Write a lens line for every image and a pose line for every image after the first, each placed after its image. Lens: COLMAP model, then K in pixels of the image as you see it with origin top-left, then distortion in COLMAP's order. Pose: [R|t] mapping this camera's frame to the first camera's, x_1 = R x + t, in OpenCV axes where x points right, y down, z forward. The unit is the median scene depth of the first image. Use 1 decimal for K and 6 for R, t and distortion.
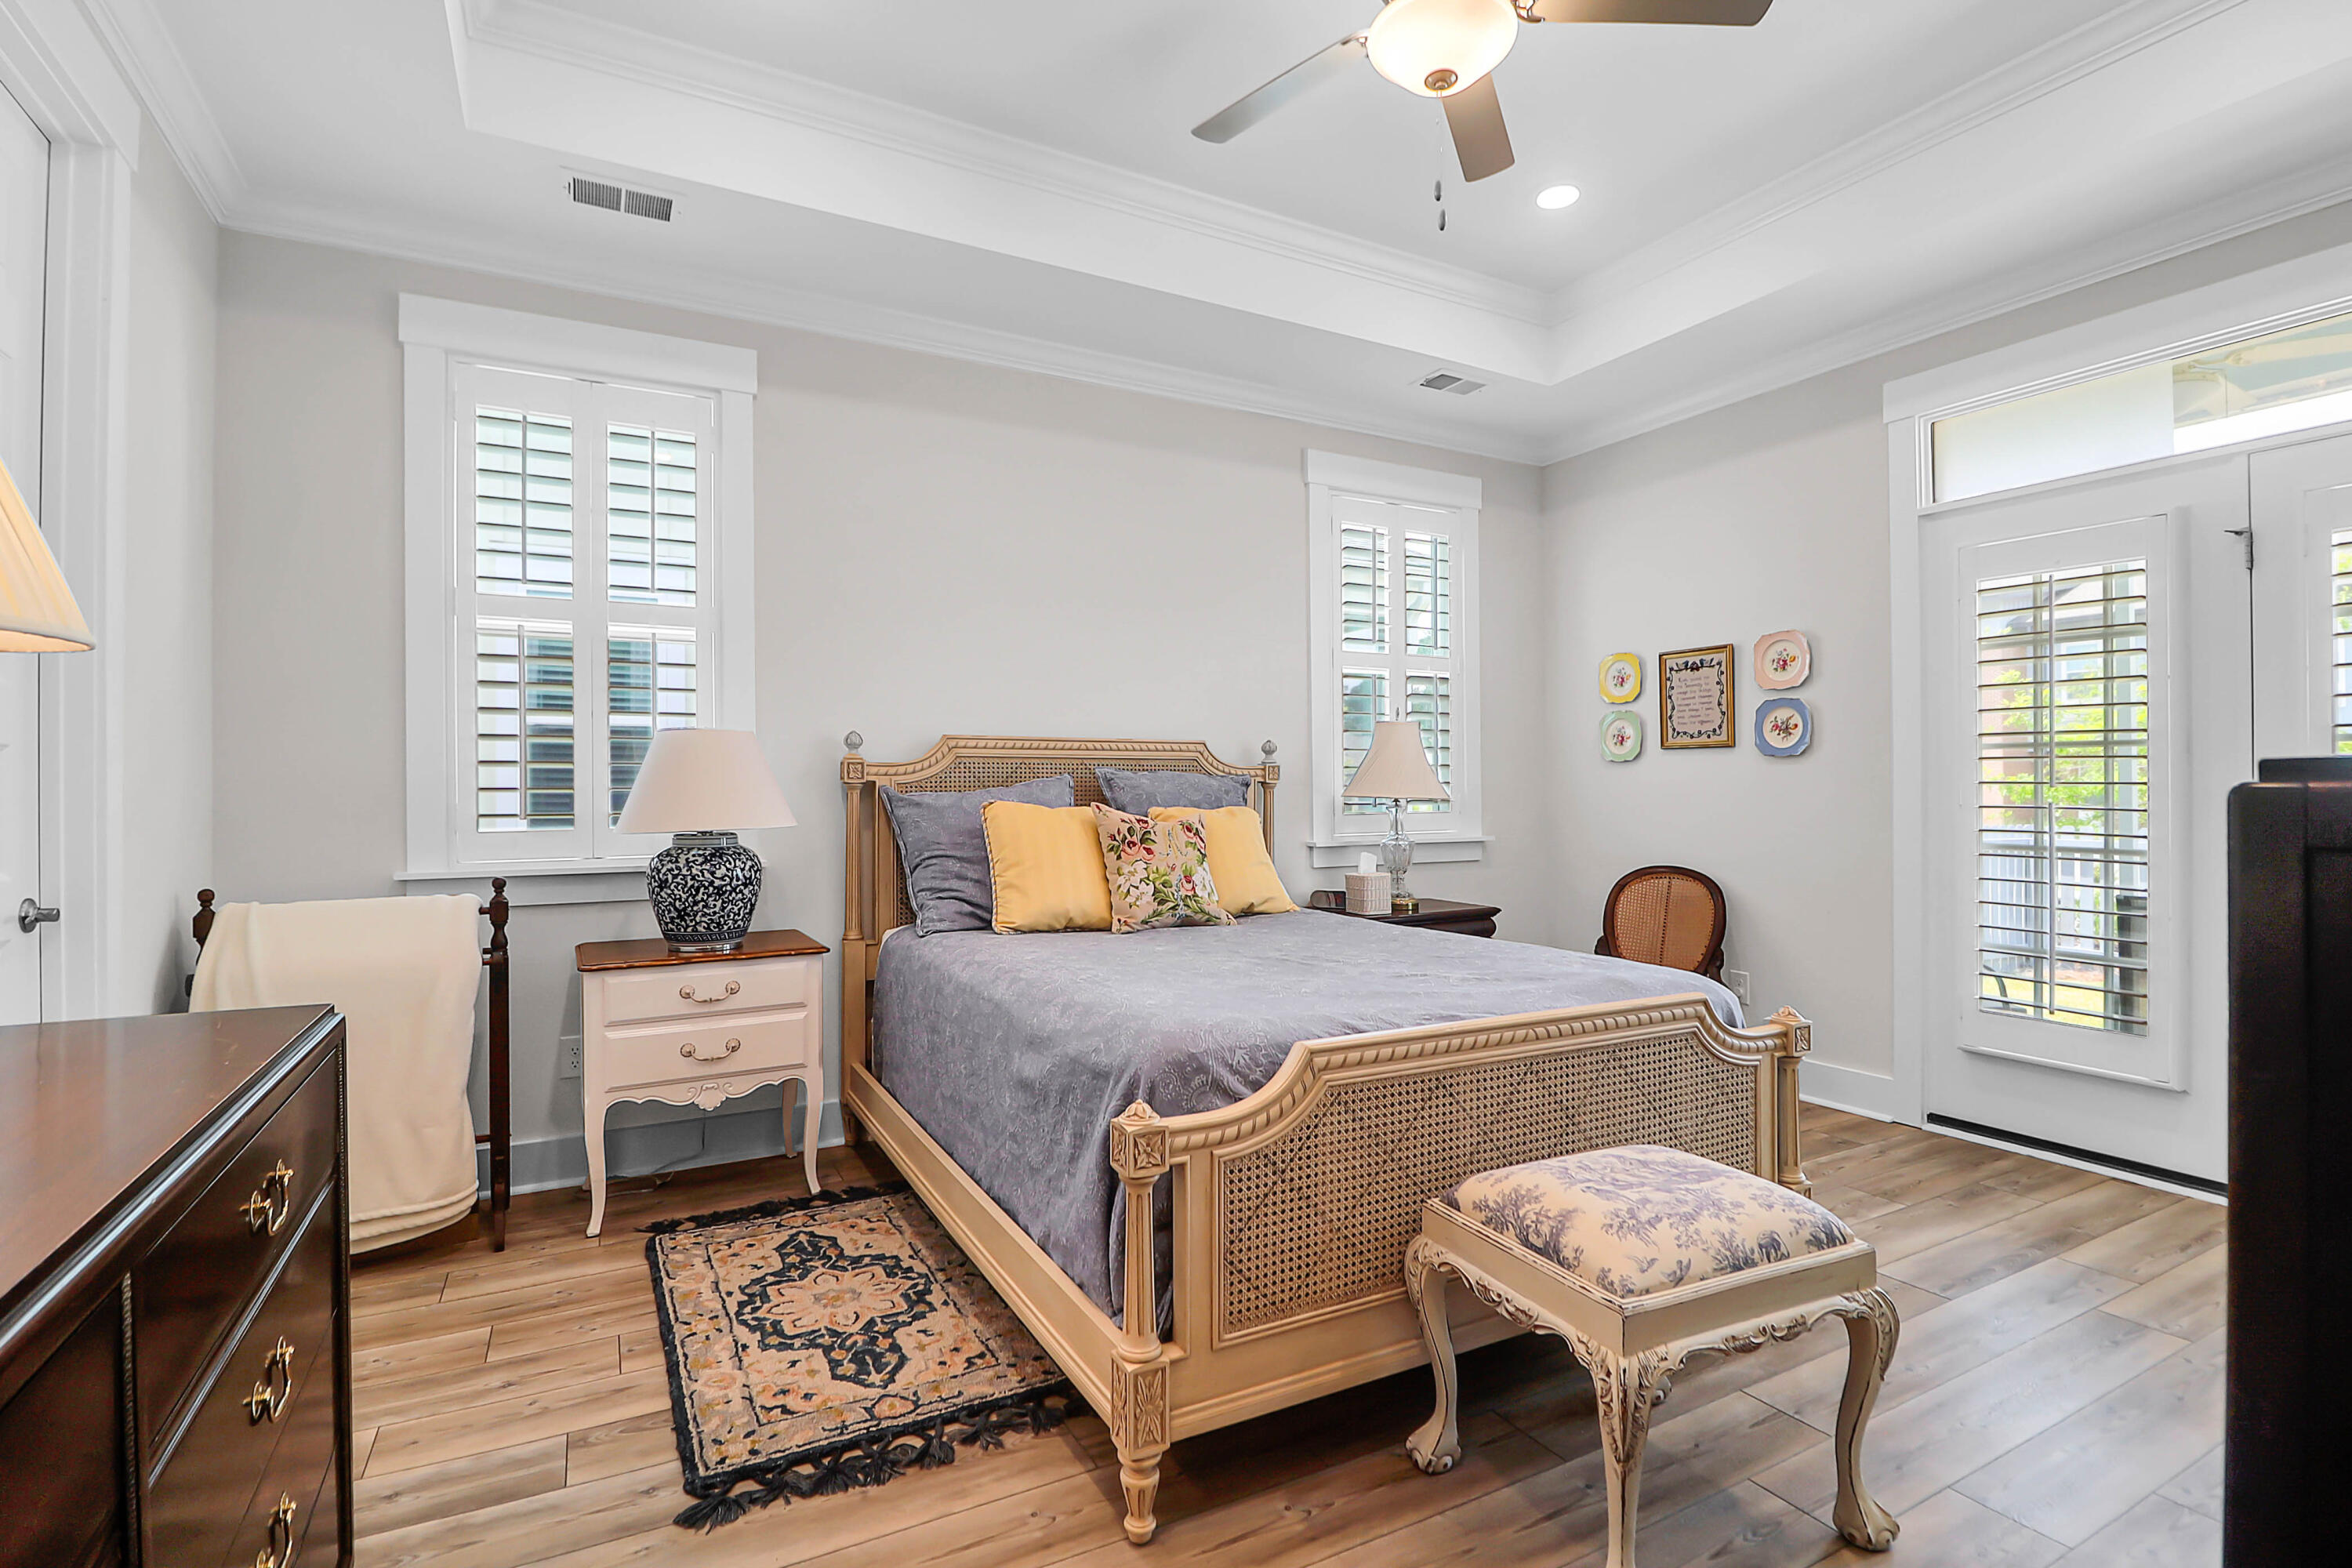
lens RADIAL K [[1099.8, 0, 1176.6], [0, 1099.8, 803.4], [0, 0, 1]] dist [0.003033, -0.015822]
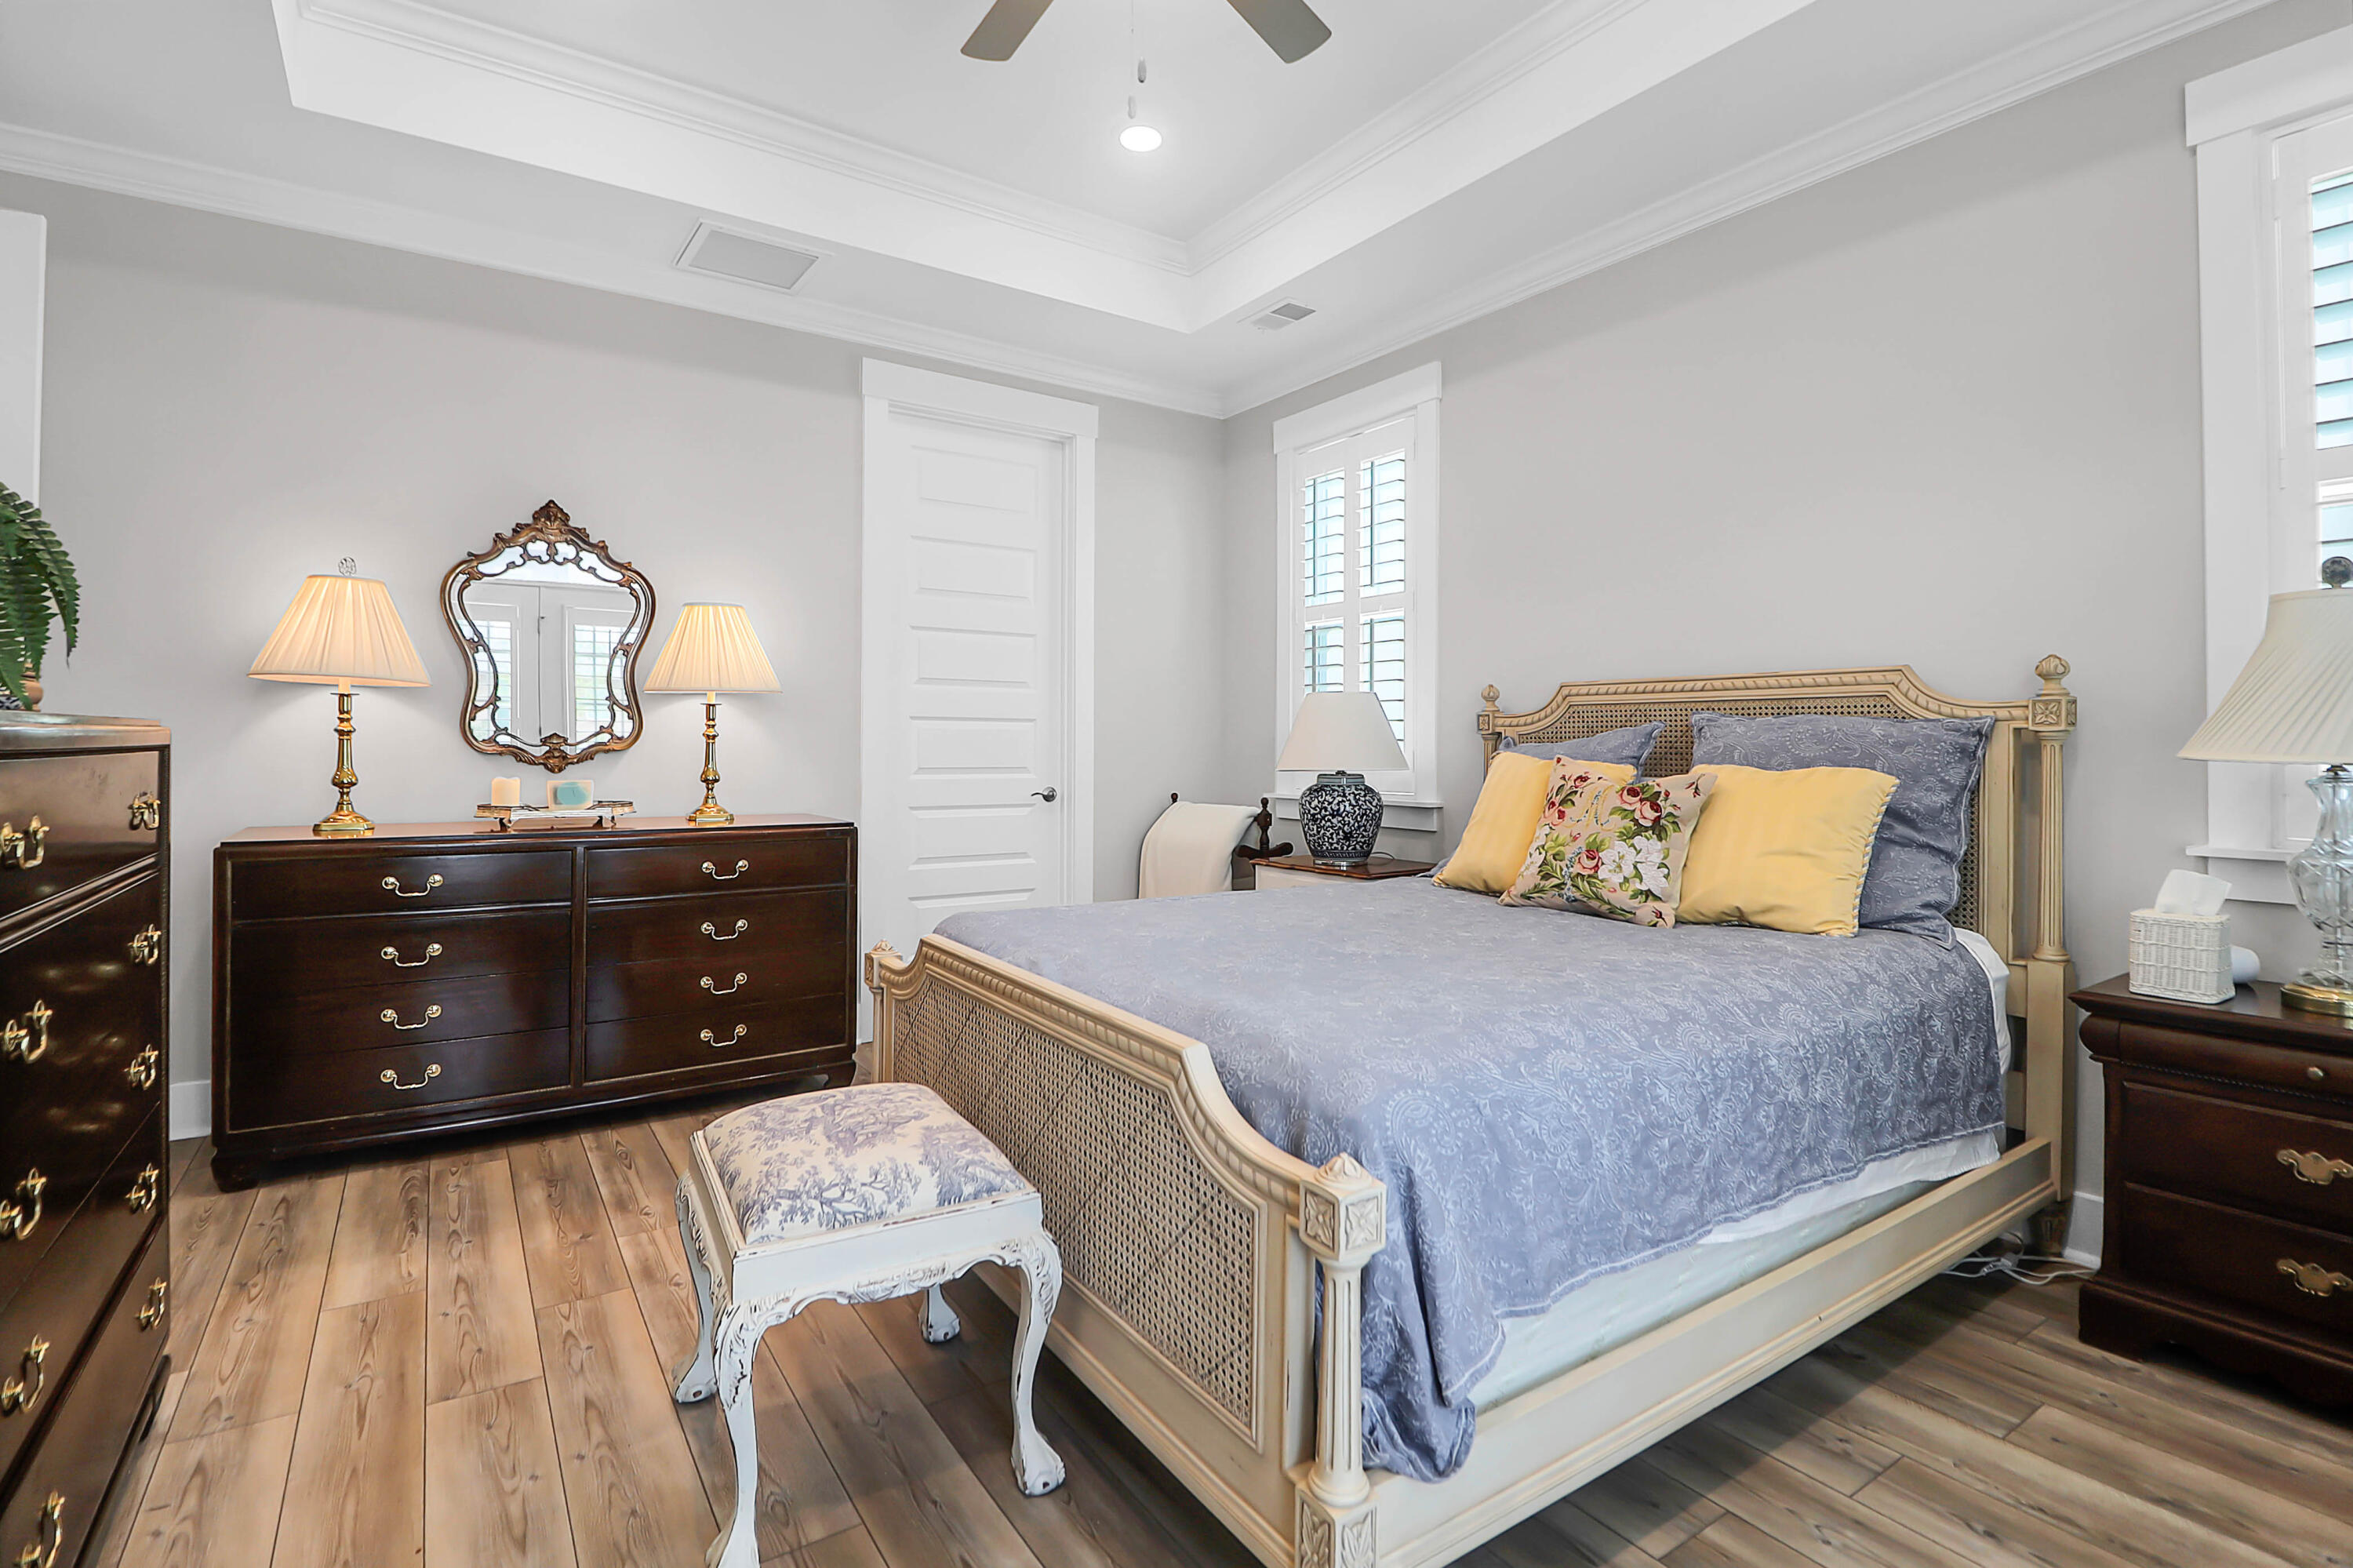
lens RADIAL K [[1125.2, 0, 1182.0], [0, 1125.2, 755.5], [0, 0, 1]] dist [-0.001627, -0.013481]
pose [[0.092840, 0.012439, -0.995603, 0.645788], [-0.021570, 0.999712, 0.010479, -0.002674], [0.995447, 0.020502, 0.093081, 0.527695]]
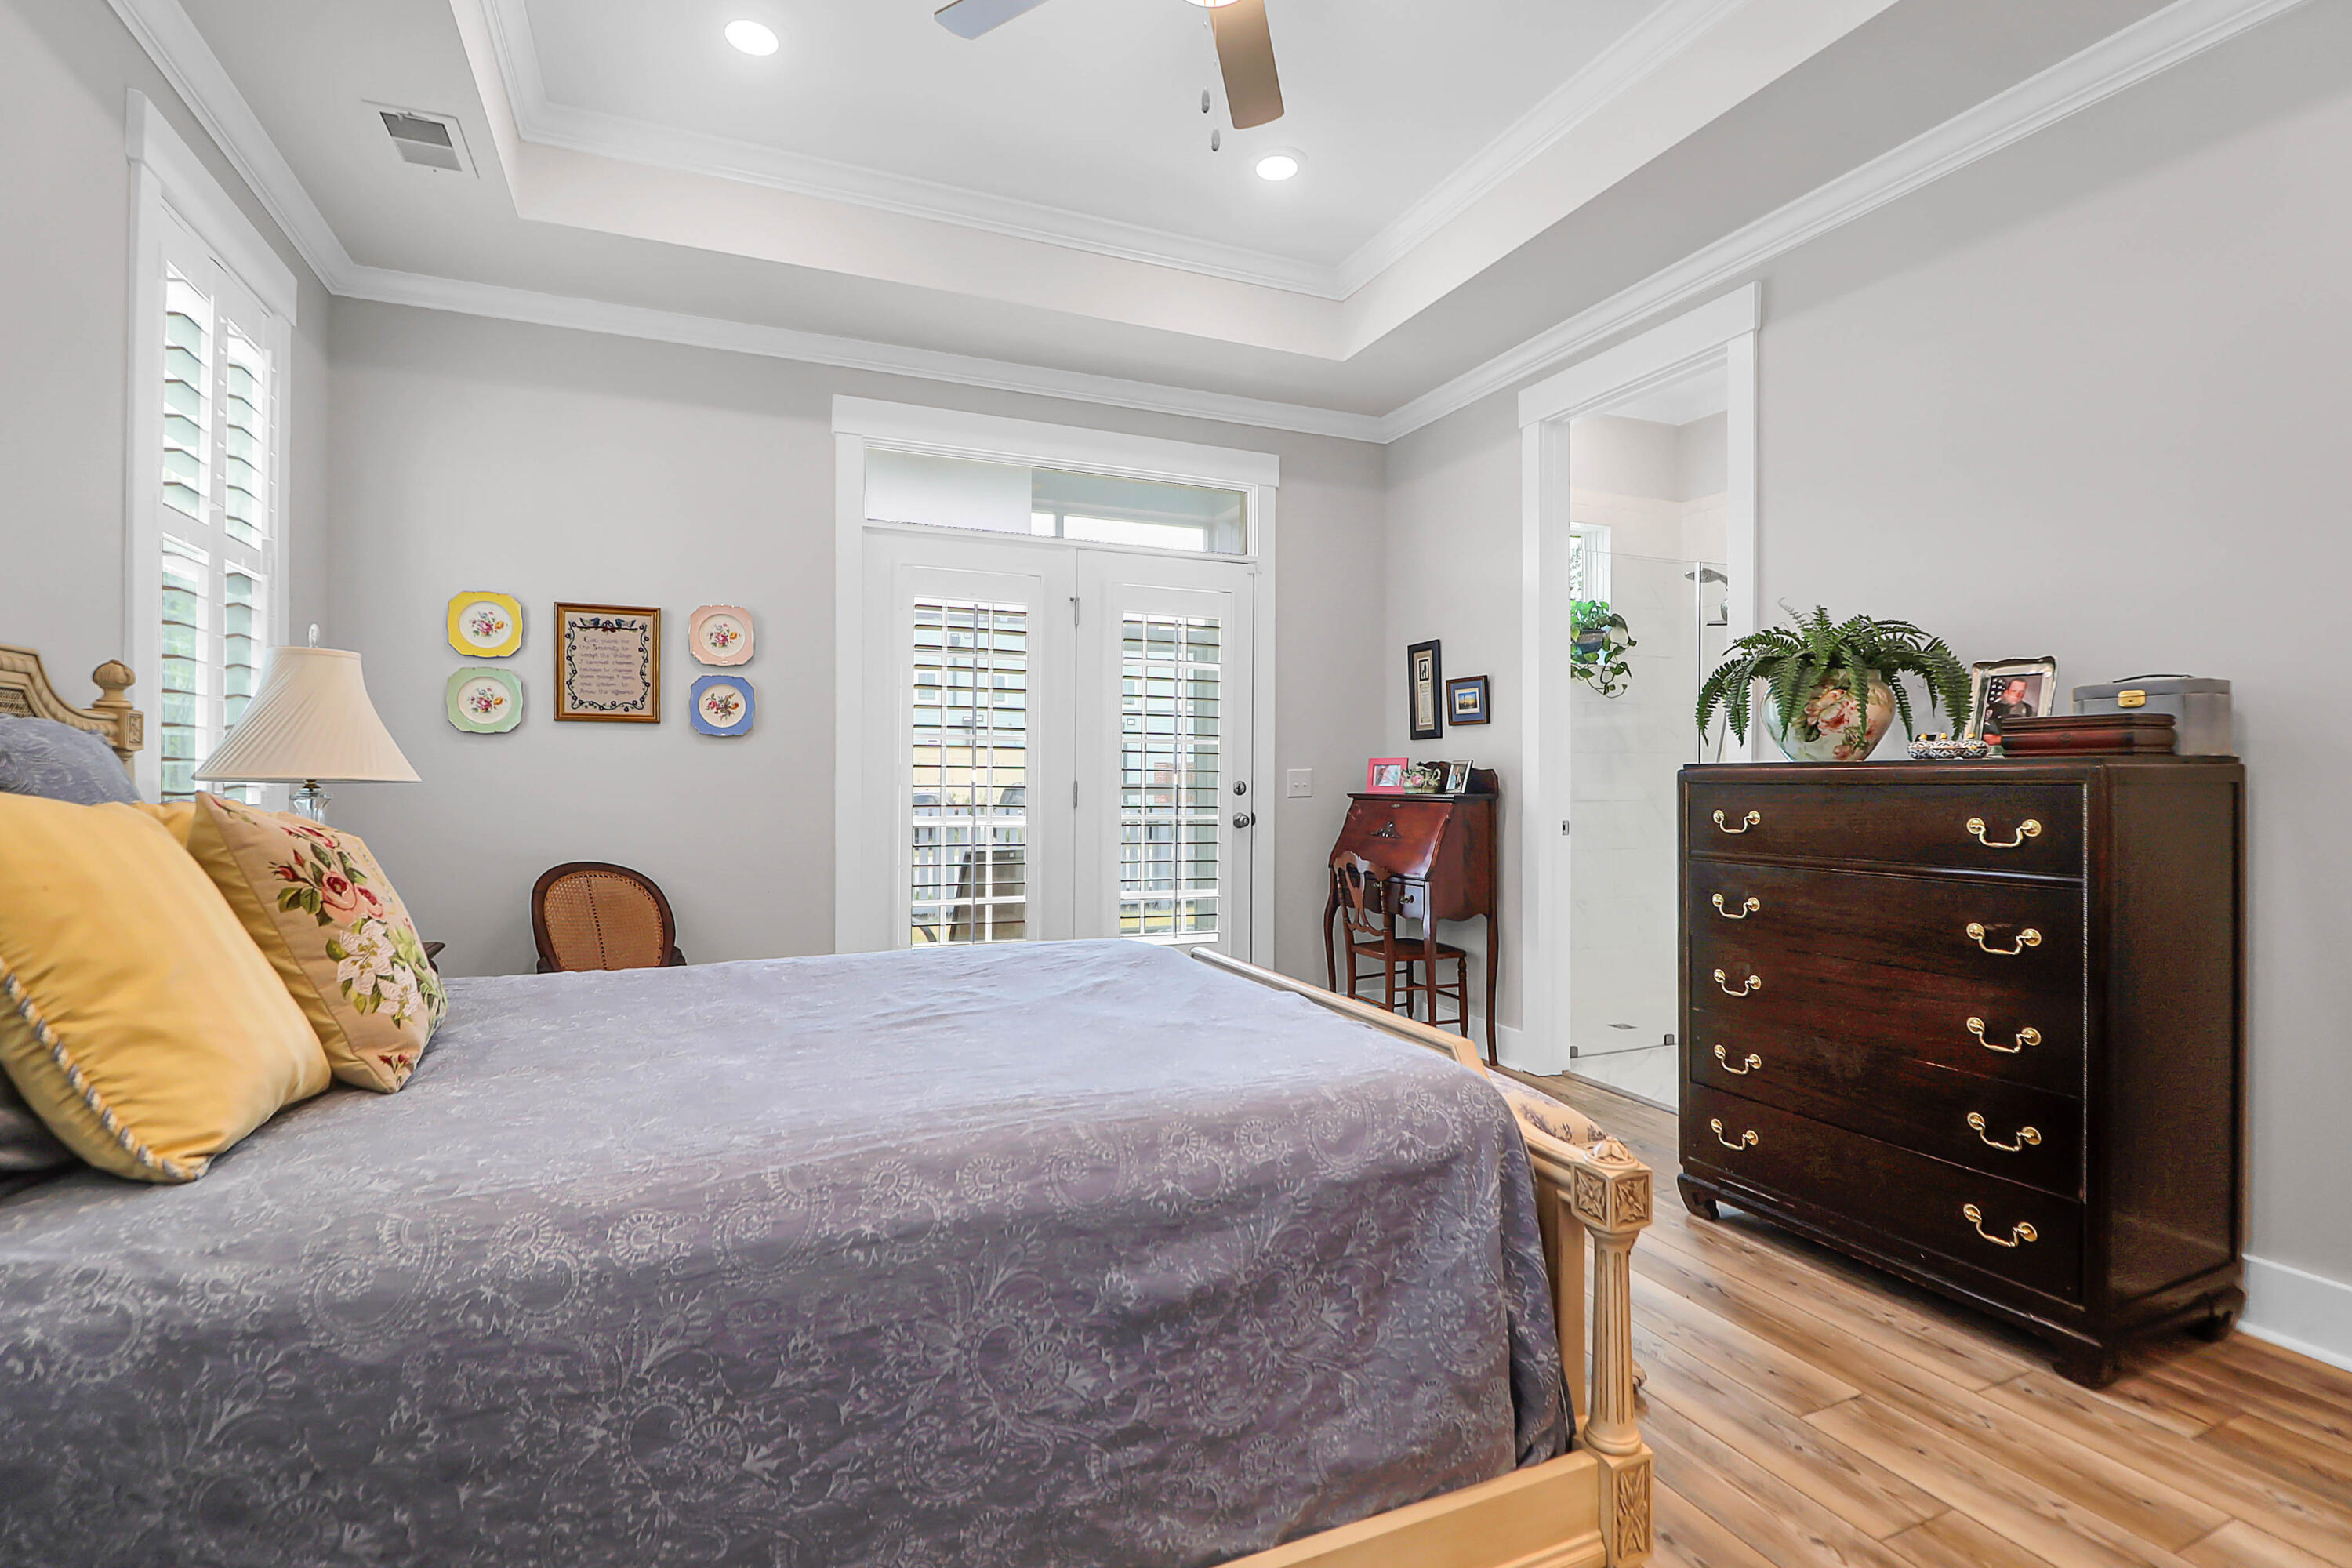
lens RADIAL K [[1099.8, 0, 1176.6], [0, 1099.8, 803.4], [0, 0, 1]] dist [0.003033, -0.015822]
pose [[0.090214, -0.023431, 0.995647, -0.373594], [0.010639, 0.999689, 0.022563, -0.001627], [-0.995866, 0.008558, 0.090435, 0.526009]]
